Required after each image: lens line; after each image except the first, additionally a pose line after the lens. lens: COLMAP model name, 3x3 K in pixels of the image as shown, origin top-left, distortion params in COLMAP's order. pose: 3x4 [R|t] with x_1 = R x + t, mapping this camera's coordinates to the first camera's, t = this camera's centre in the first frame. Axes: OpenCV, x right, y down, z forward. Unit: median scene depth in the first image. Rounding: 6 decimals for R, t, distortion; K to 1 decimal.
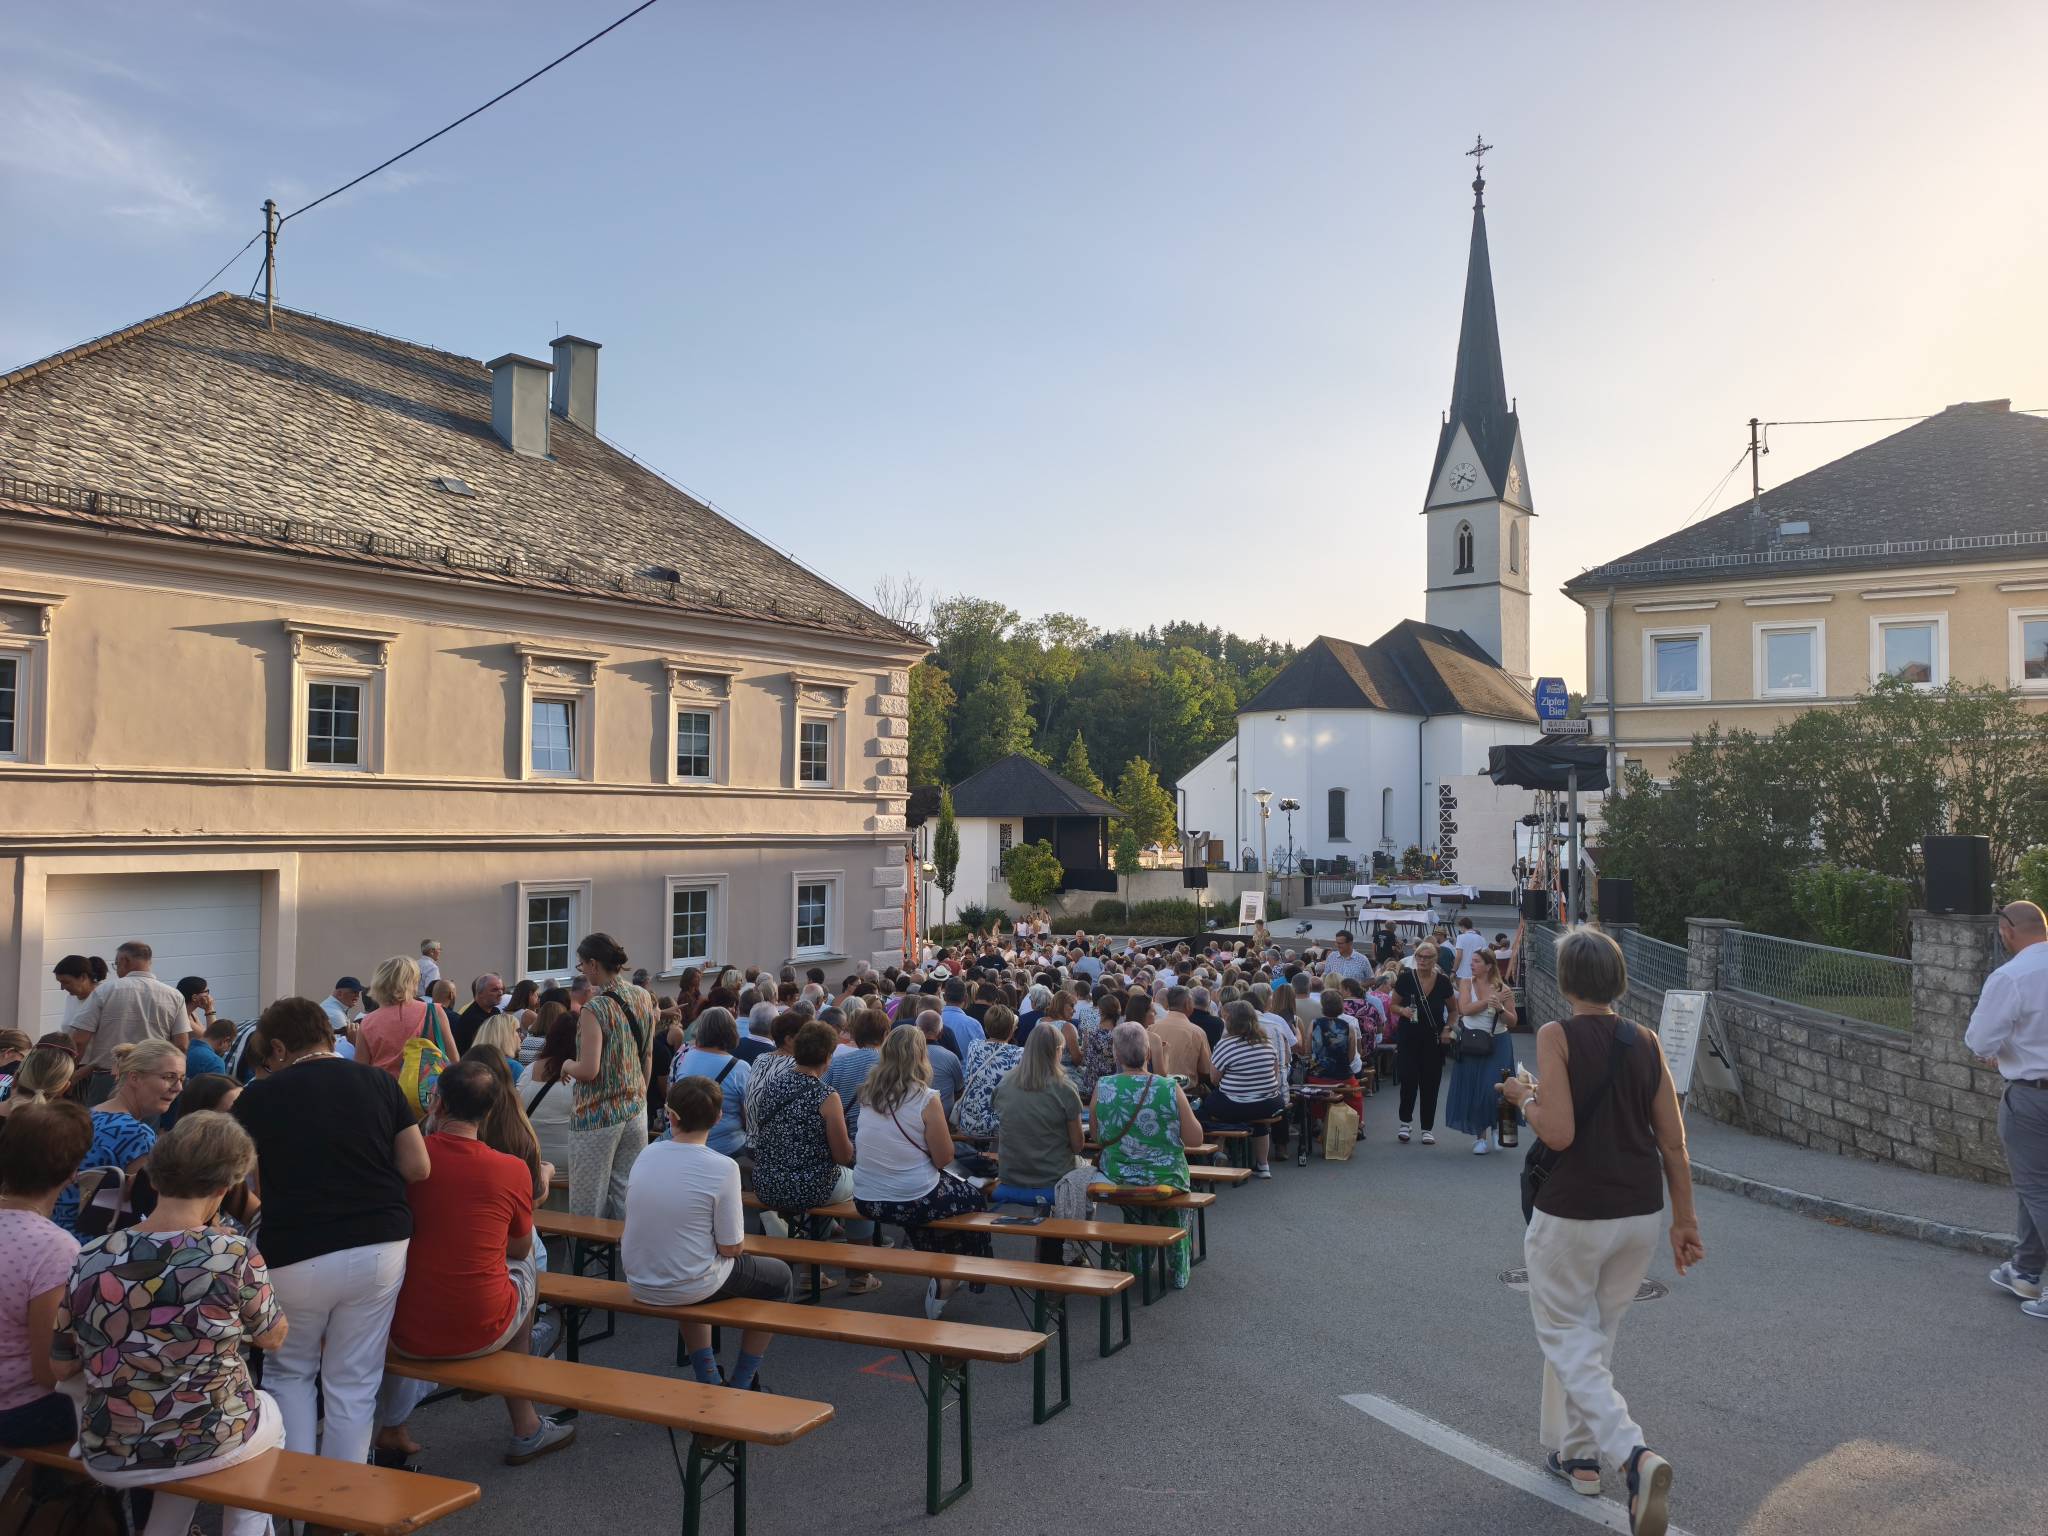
lens RADIAL K [[1366.3, 0, 1020.6], [0, 1366.3, 764.1], [0, 0, 1]] dist [0.092822, -0.107769]
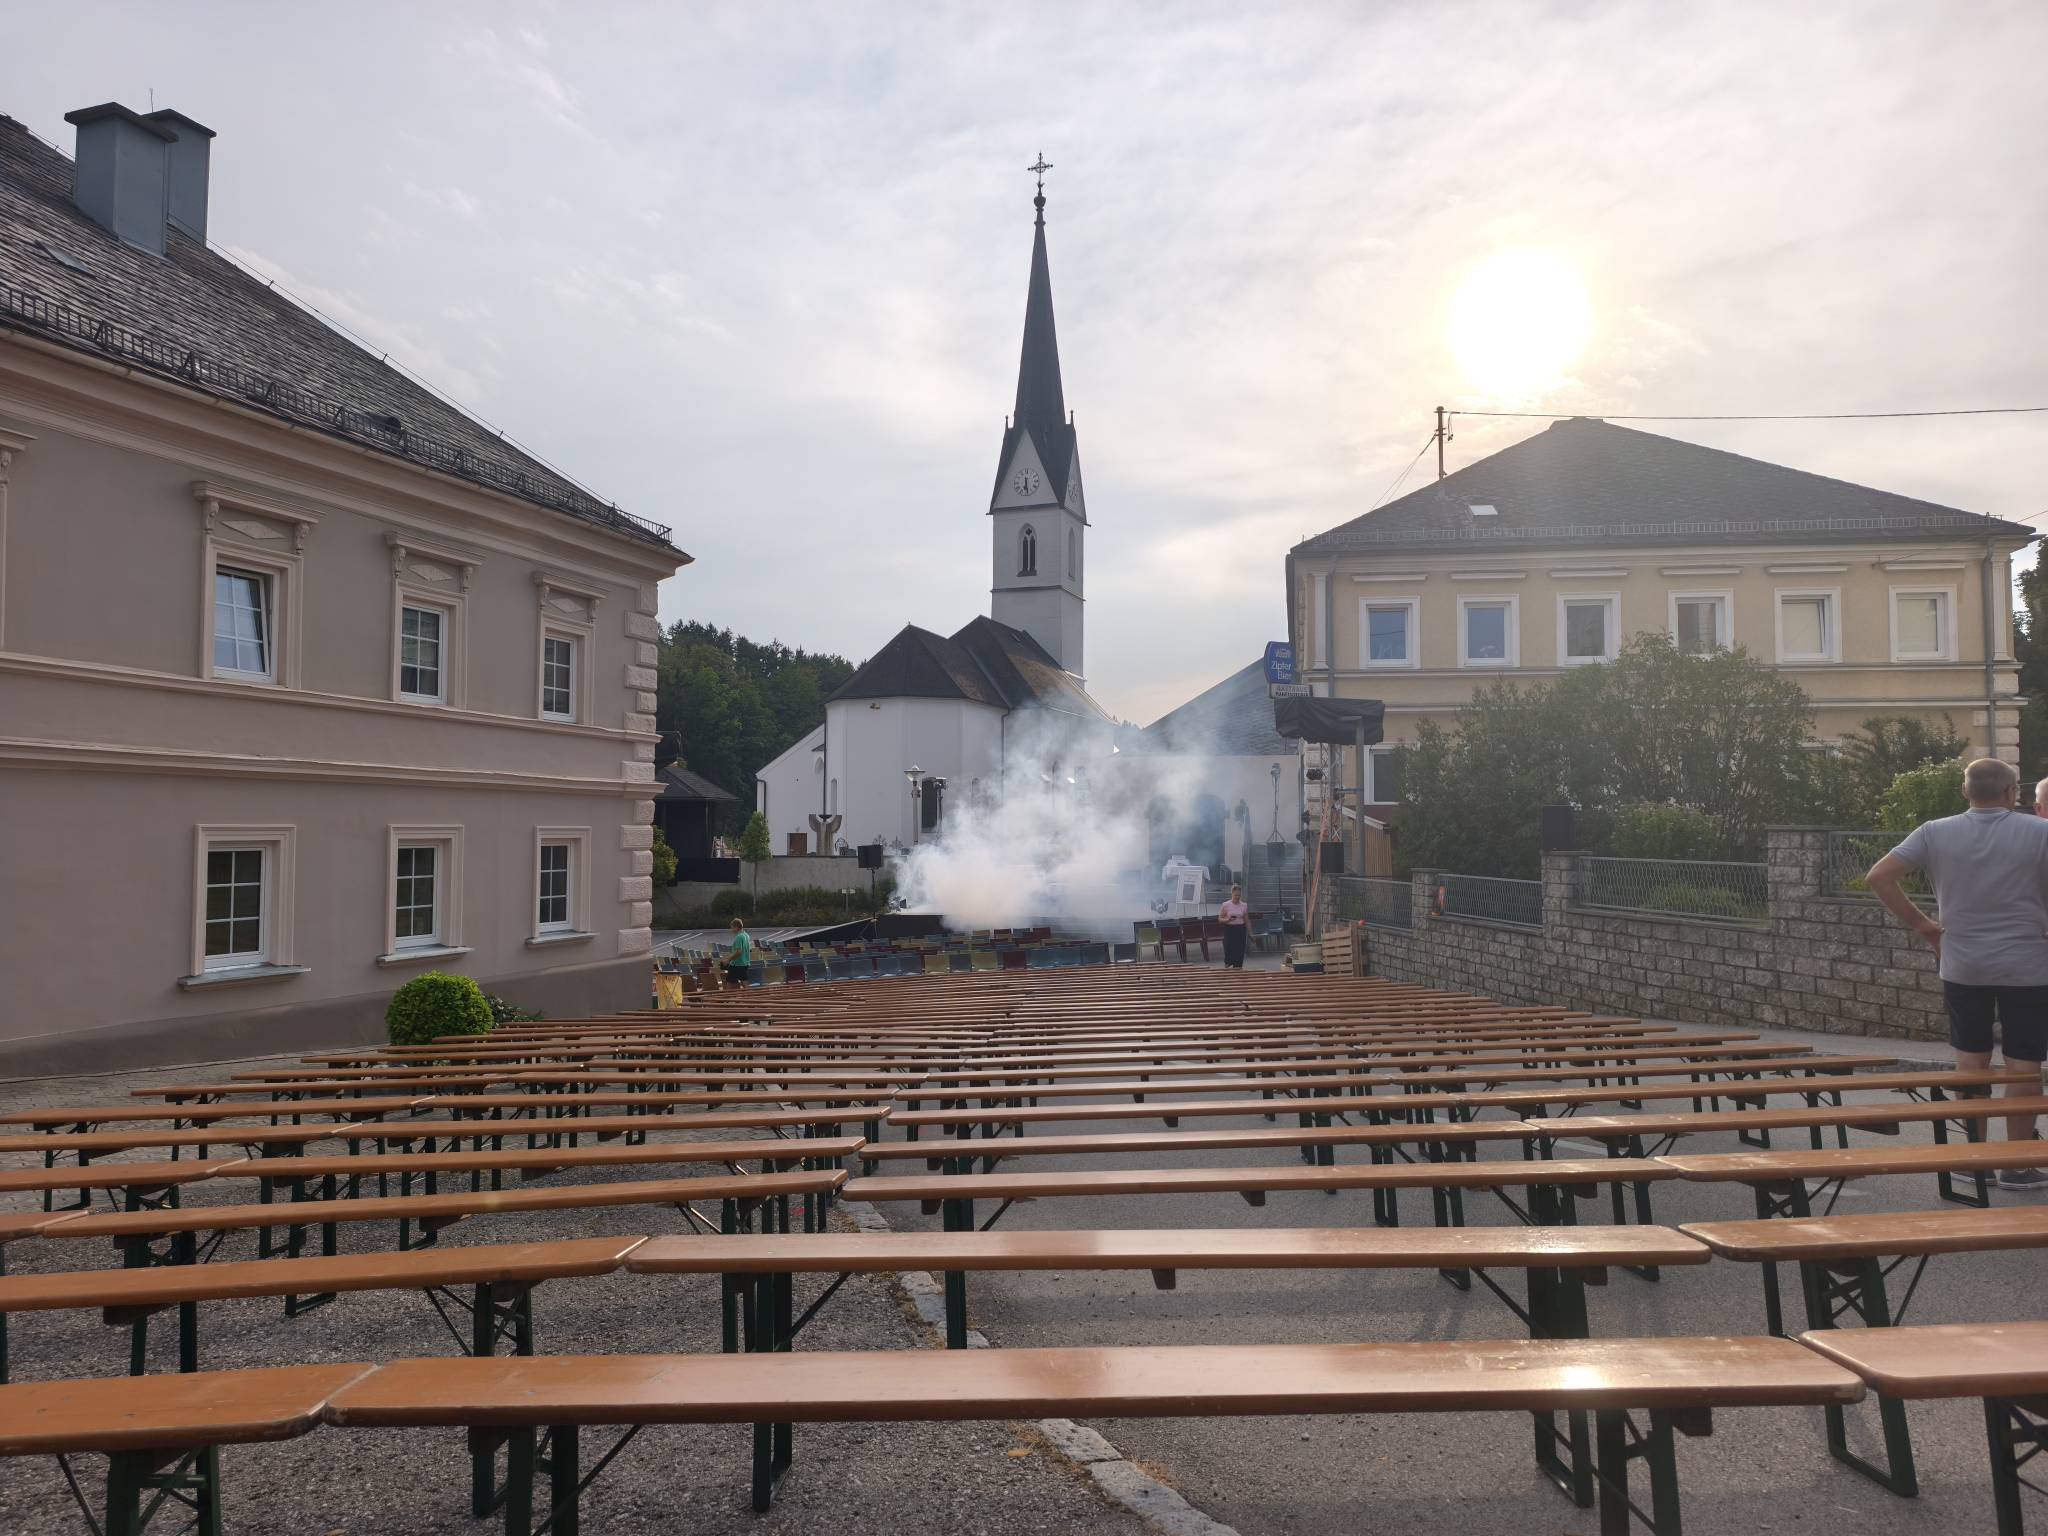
lens RADIAL K [[1379.0, 0, 1019.1], [0, 1379.0, 769.7], [0, 0, 1]] dist [0.034634, -0.018091]
pose [[0.936256, 0.010915, 0.351150, -0.141530], [-0.010278, 0.999940, -0.003678, 0.035248], [-0.351169, -0.000166, 0.936312, 0.126999]]
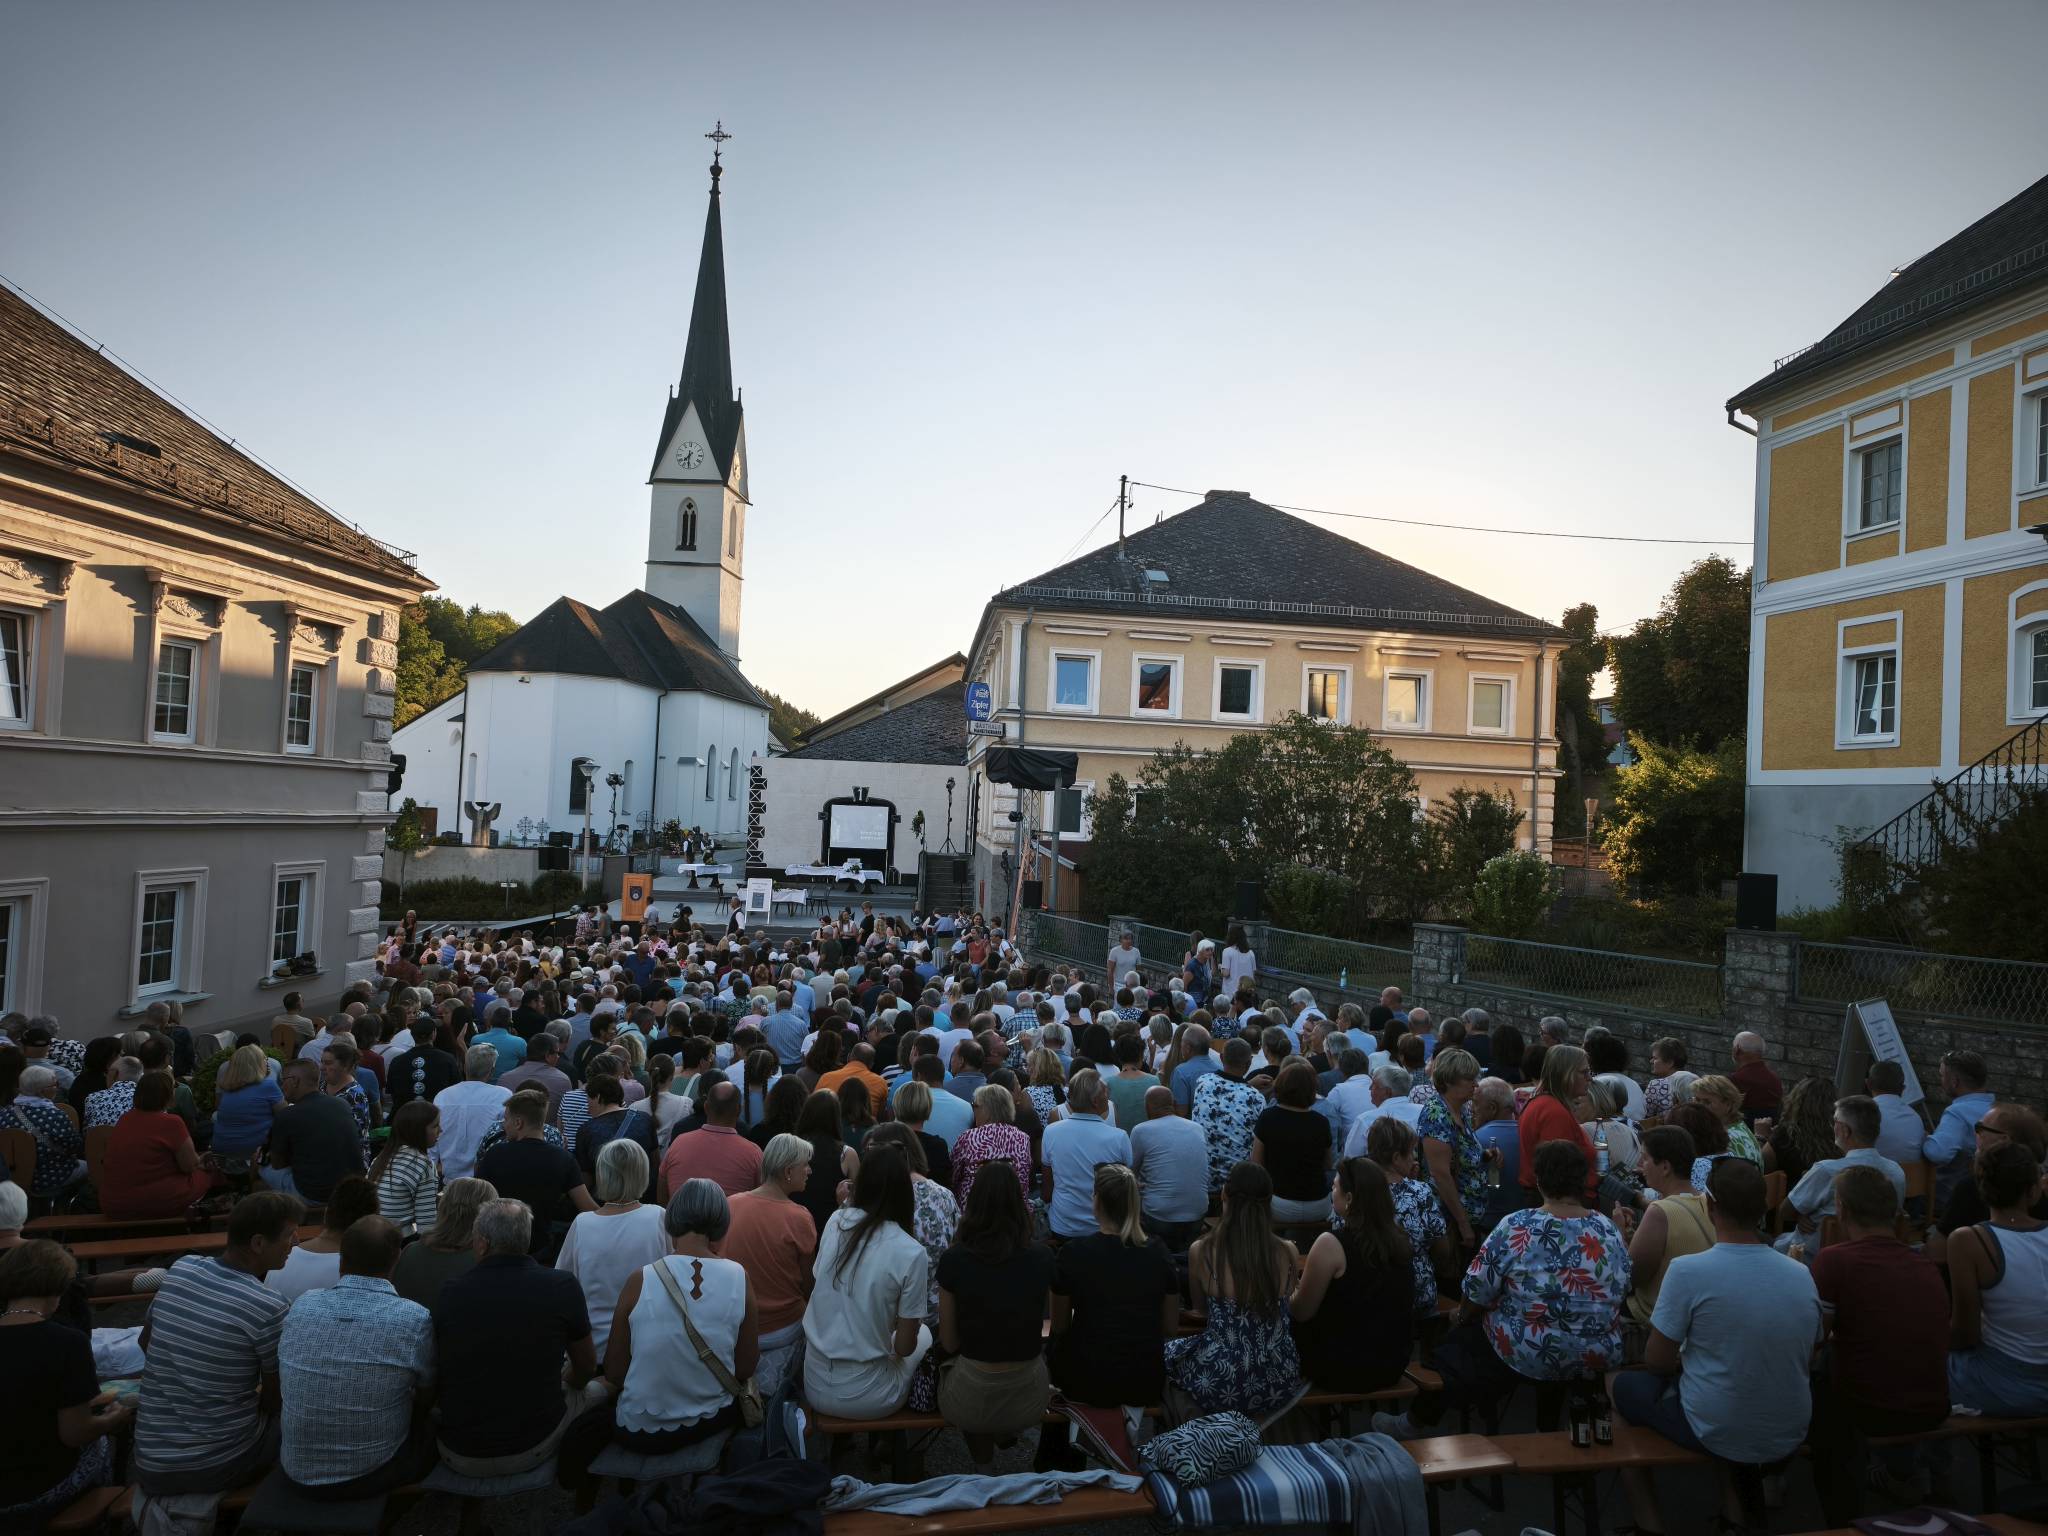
lens RADIAL K [[1366.3, 0, 1020.6], [0, 1366.3, 764.1], [0, 0, 1]] dist [0.092822, -0.107769]
pose [[0.806788, 0.049381, 0.588774, -0.219521], [-0.063965, 0.997944, 0.003952, -0.004295], [-0.587369, -0.040850, 0.808288, 0.102852]]
